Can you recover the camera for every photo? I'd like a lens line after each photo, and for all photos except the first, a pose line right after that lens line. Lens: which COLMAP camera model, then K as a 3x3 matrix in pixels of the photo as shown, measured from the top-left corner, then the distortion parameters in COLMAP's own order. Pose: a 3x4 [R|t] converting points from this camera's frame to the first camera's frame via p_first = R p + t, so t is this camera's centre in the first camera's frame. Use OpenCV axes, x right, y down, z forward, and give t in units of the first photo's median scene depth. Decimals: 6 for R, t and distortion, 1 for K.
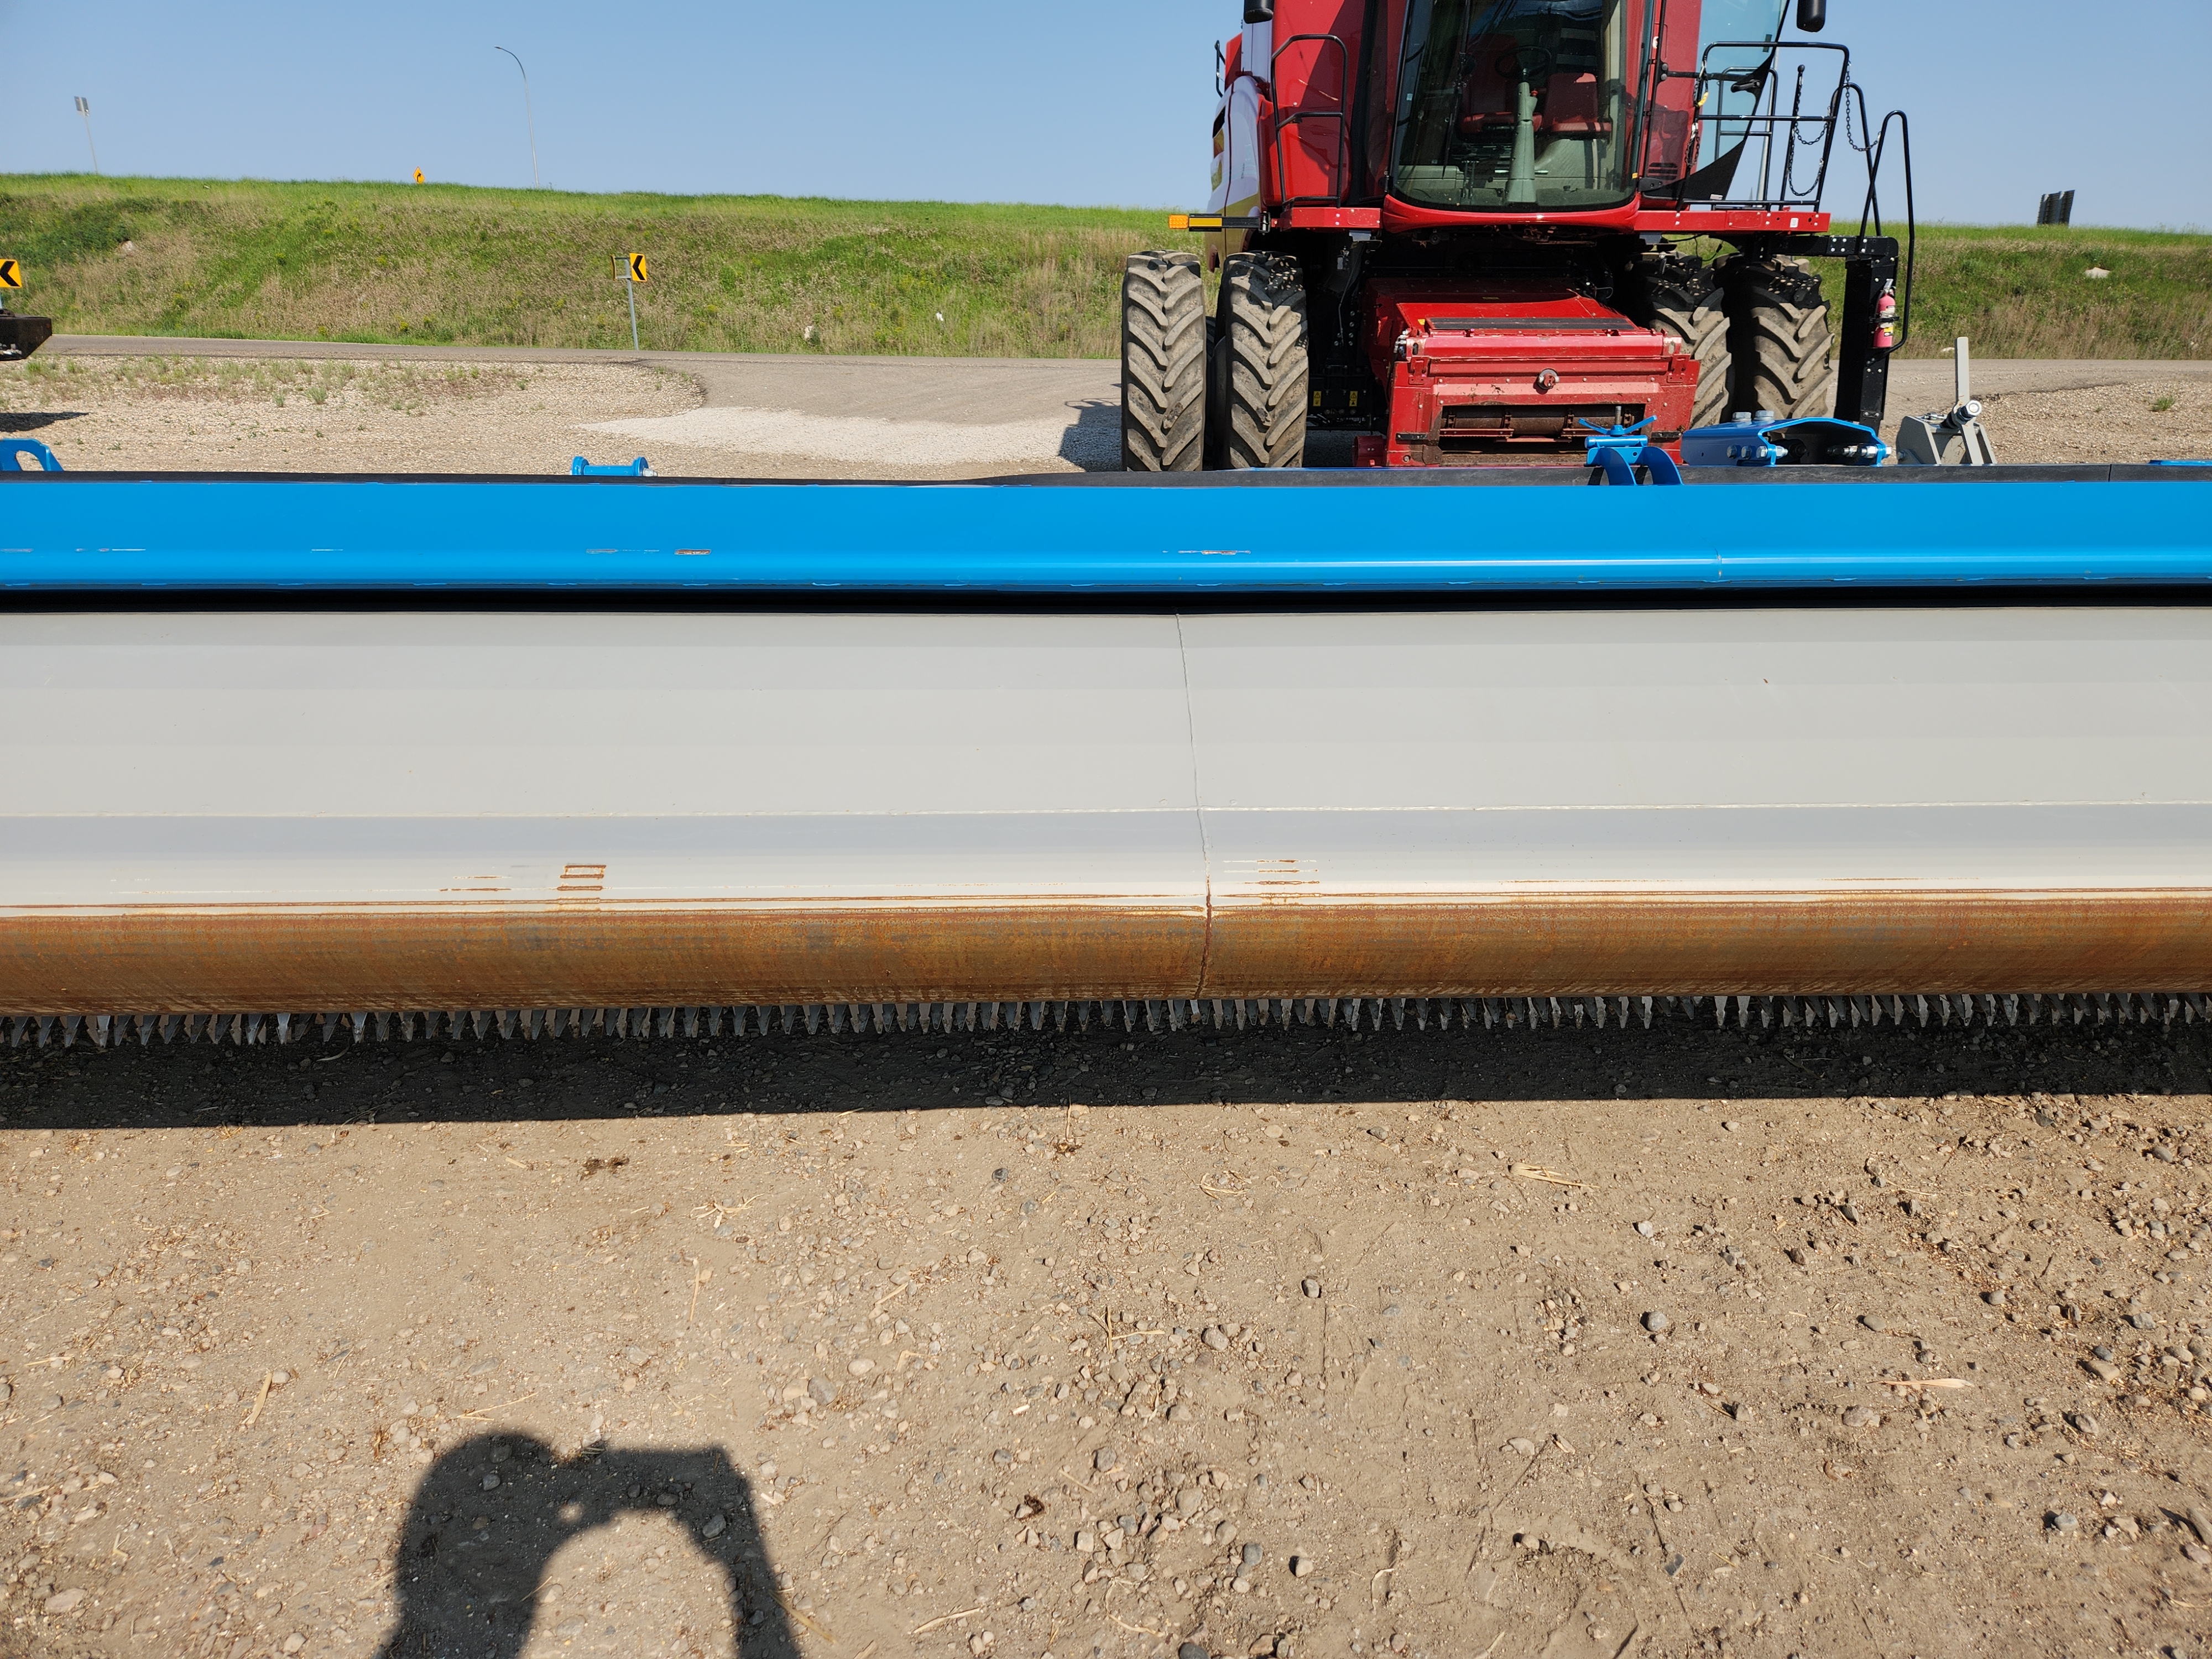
lens RADIAL K [[1471.6, 0, 1139.9], [0, 1471.6, 808.8], [0, 0, 1]] dist [0.078167, -0.073393]
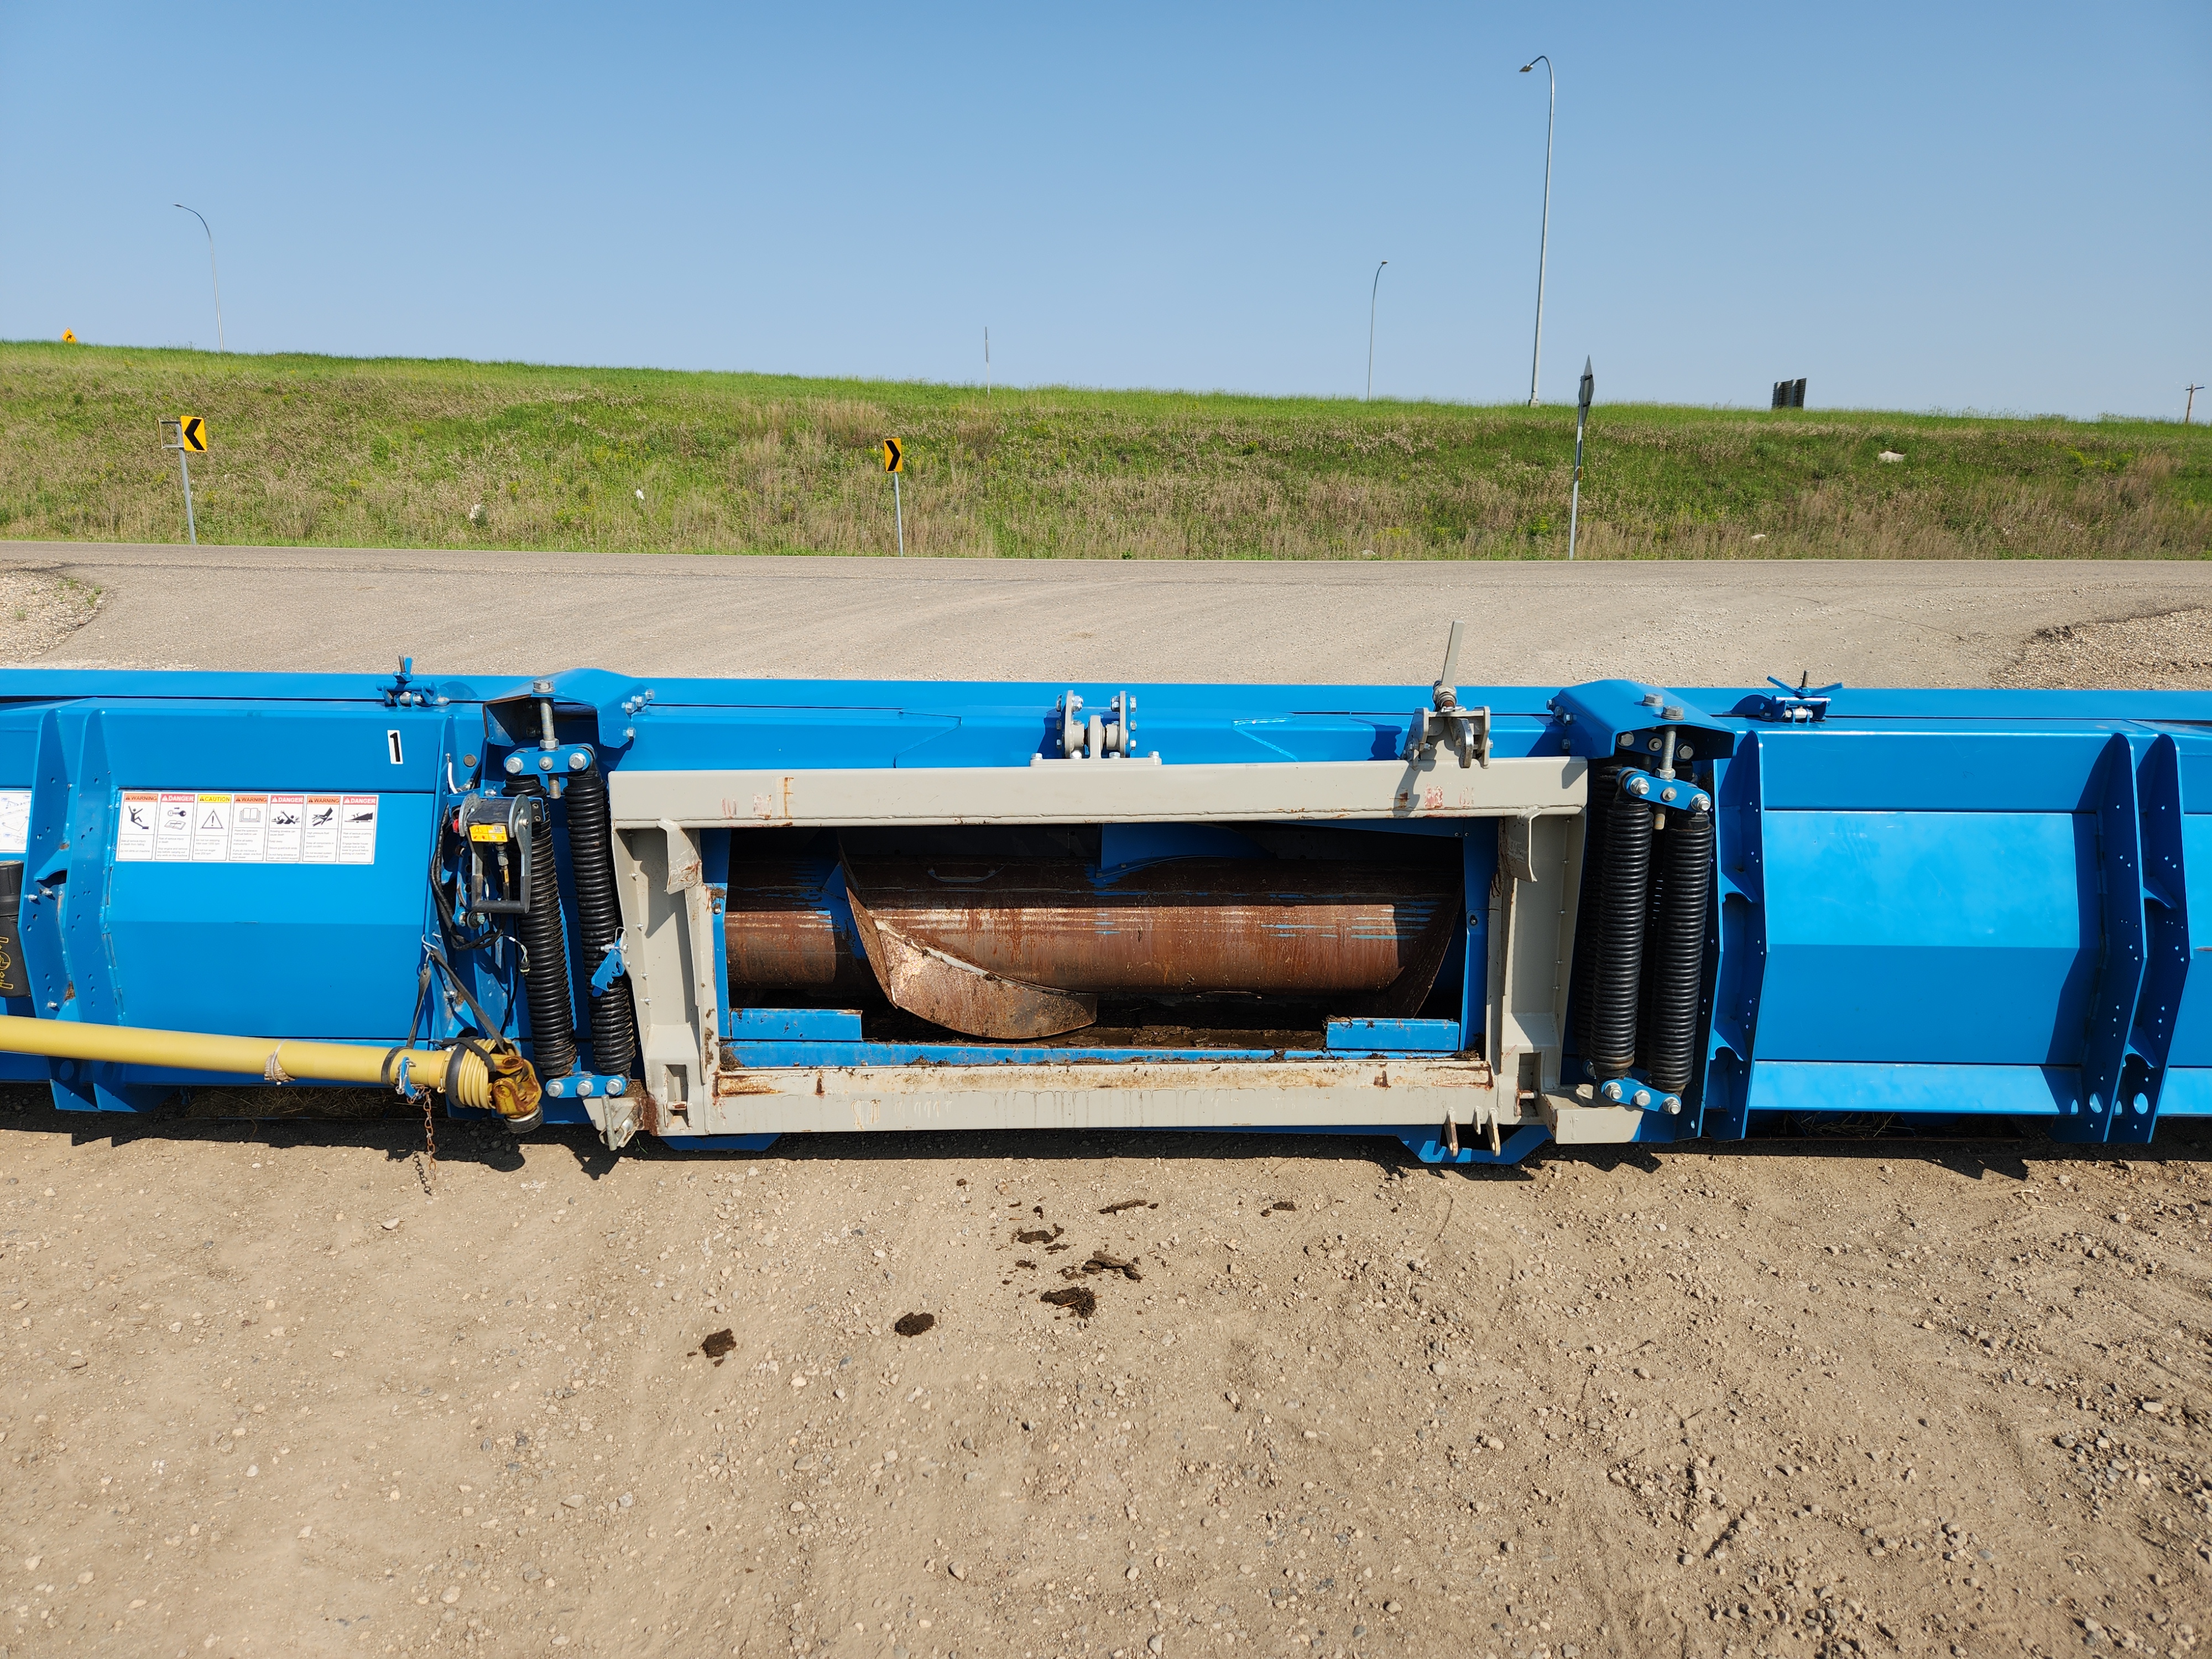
lens RADIAL K [[1471.6, 0, 1101.0], [0, 1471.6, 816.3], [0, 0, 1]] dist [0.078167, -0.073393]
pose [[0.992110, -0.023441, 0.123163, 0.018038], [0.036059, 0.994208, -0.101248, -0.052371], [-0.120076, 0.104890, 0.987208, 0.147313]]
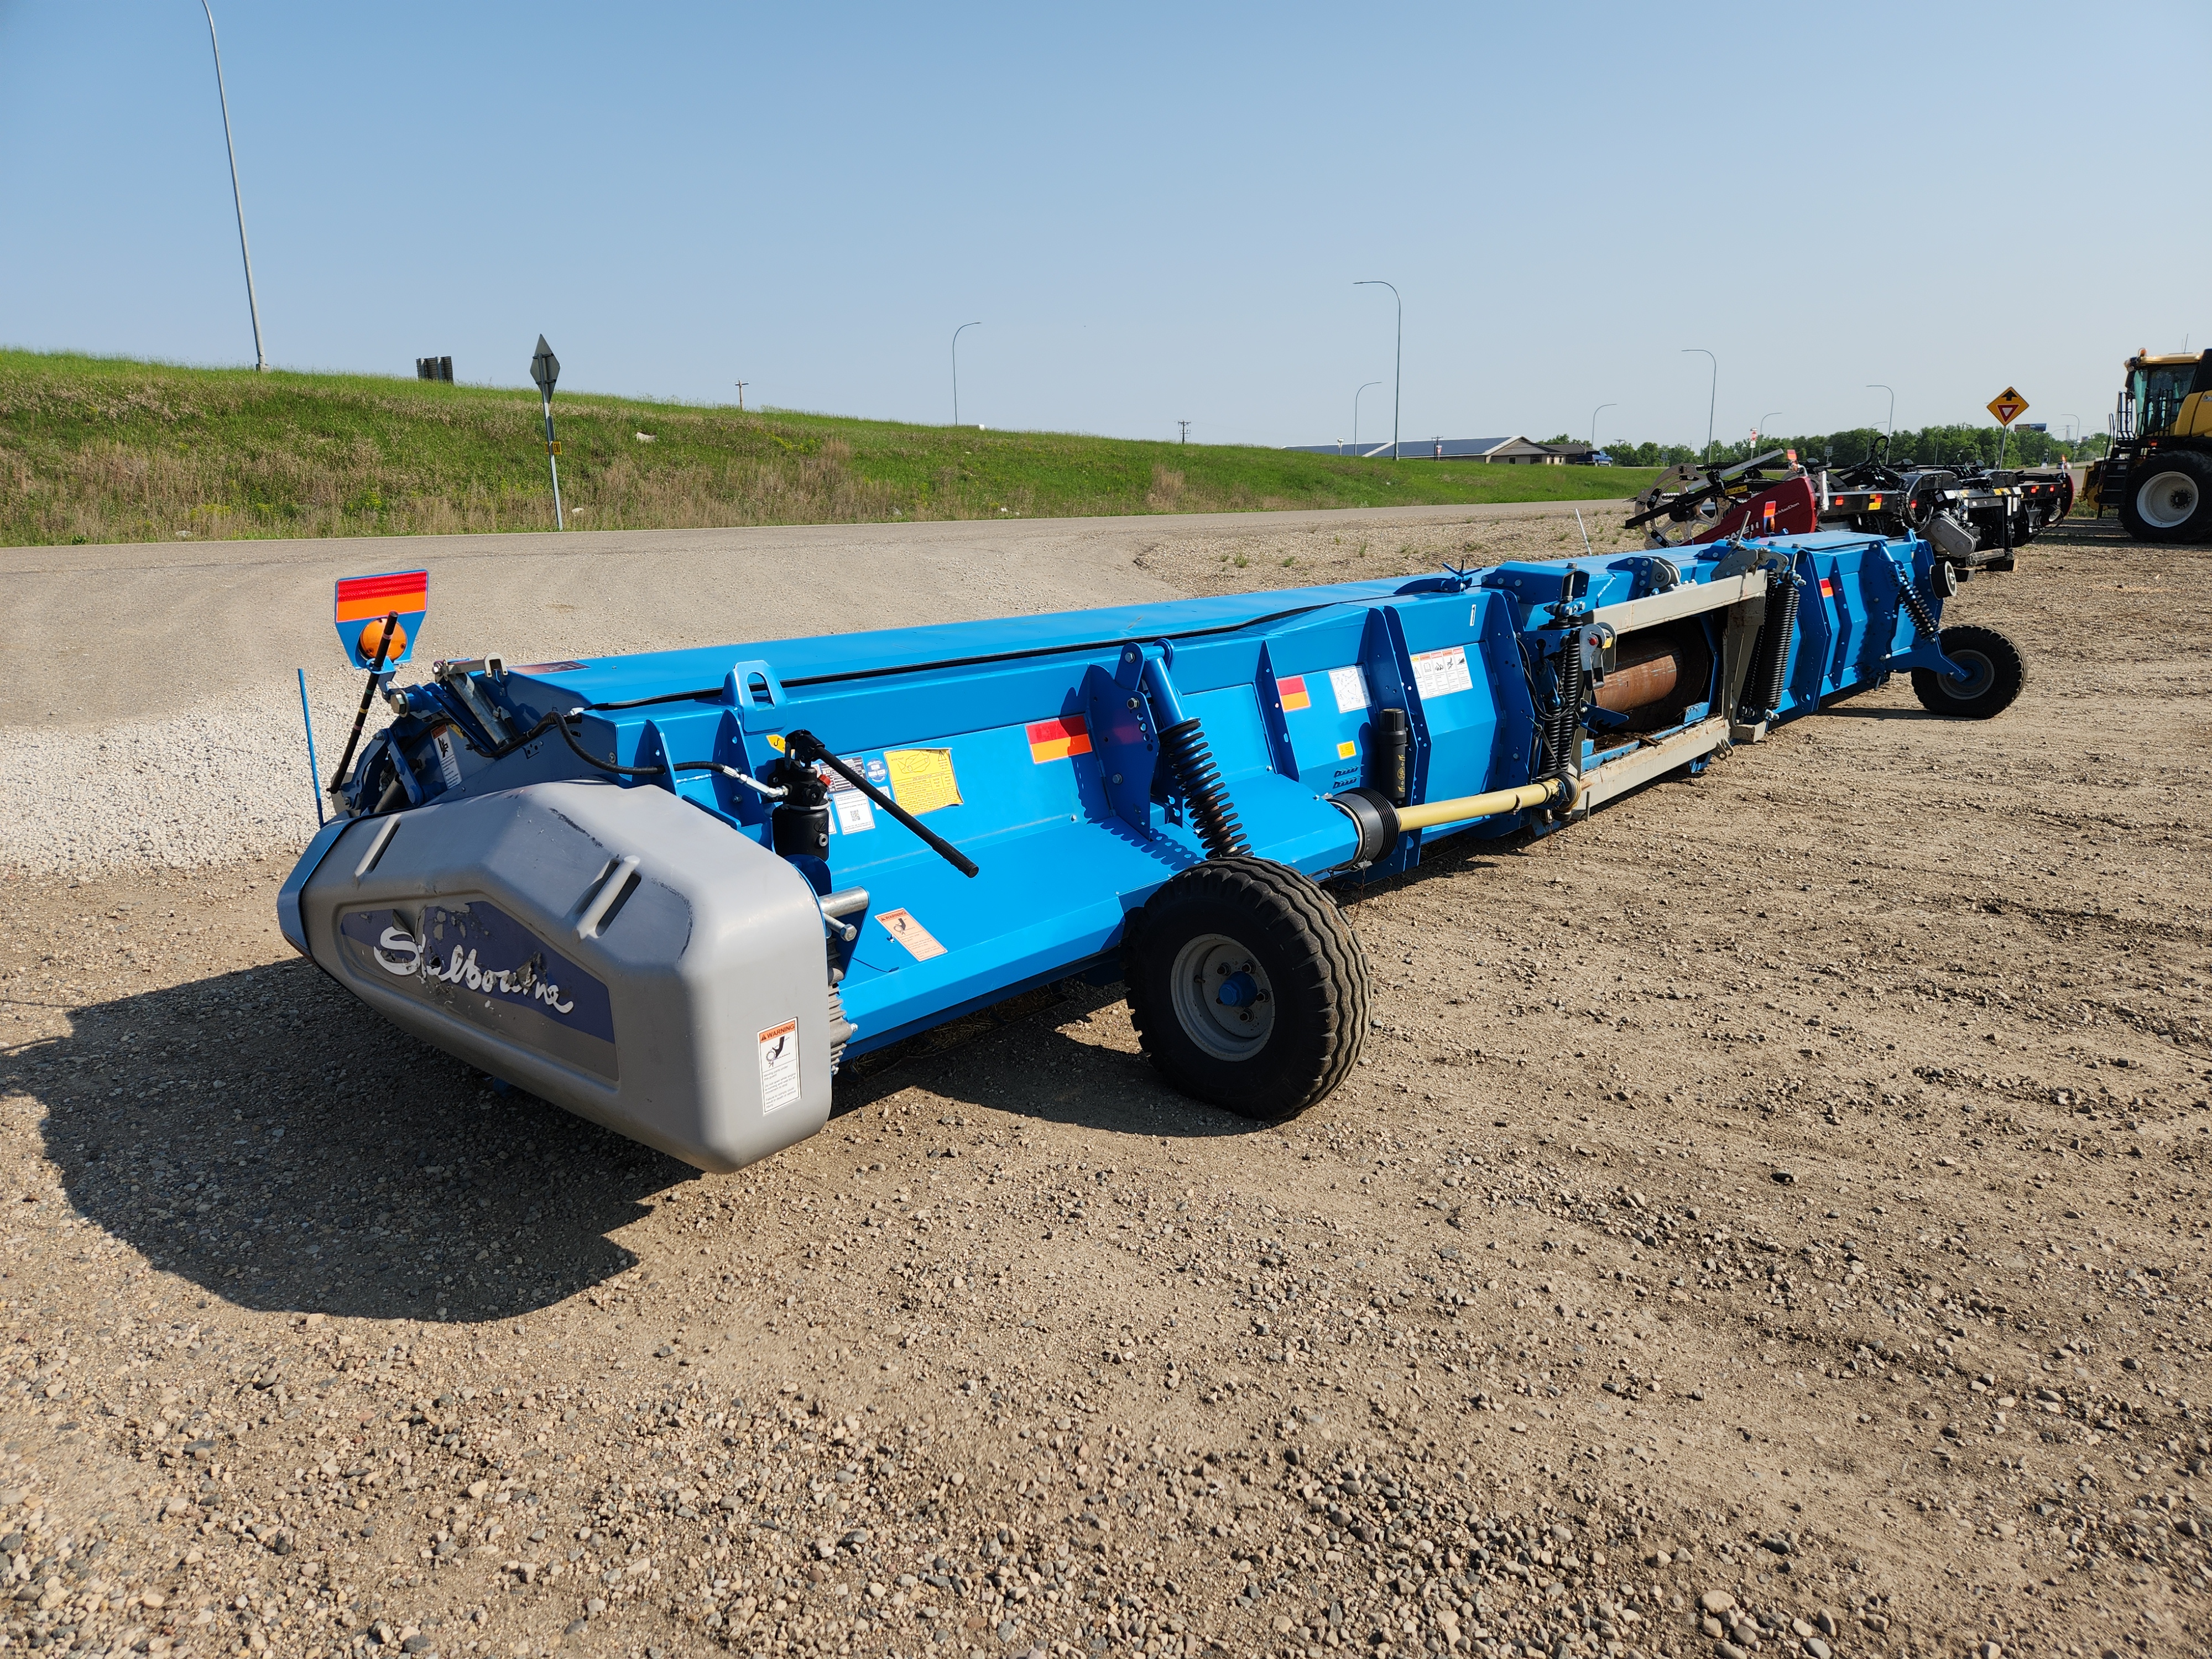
lens RADIAL K [[1471.6, 0, 1126.6], [0, 1471.6, 827.7], [0, 0, 1]] dist [0.078167, -0.073393]
pose [[0.523945, -0.200823, 0.827739, -0.121192], [0.269345, 0.961003, 0.062664, -0.062708], [-0.808044, 0.190115, 0.557604, 0.181399]]
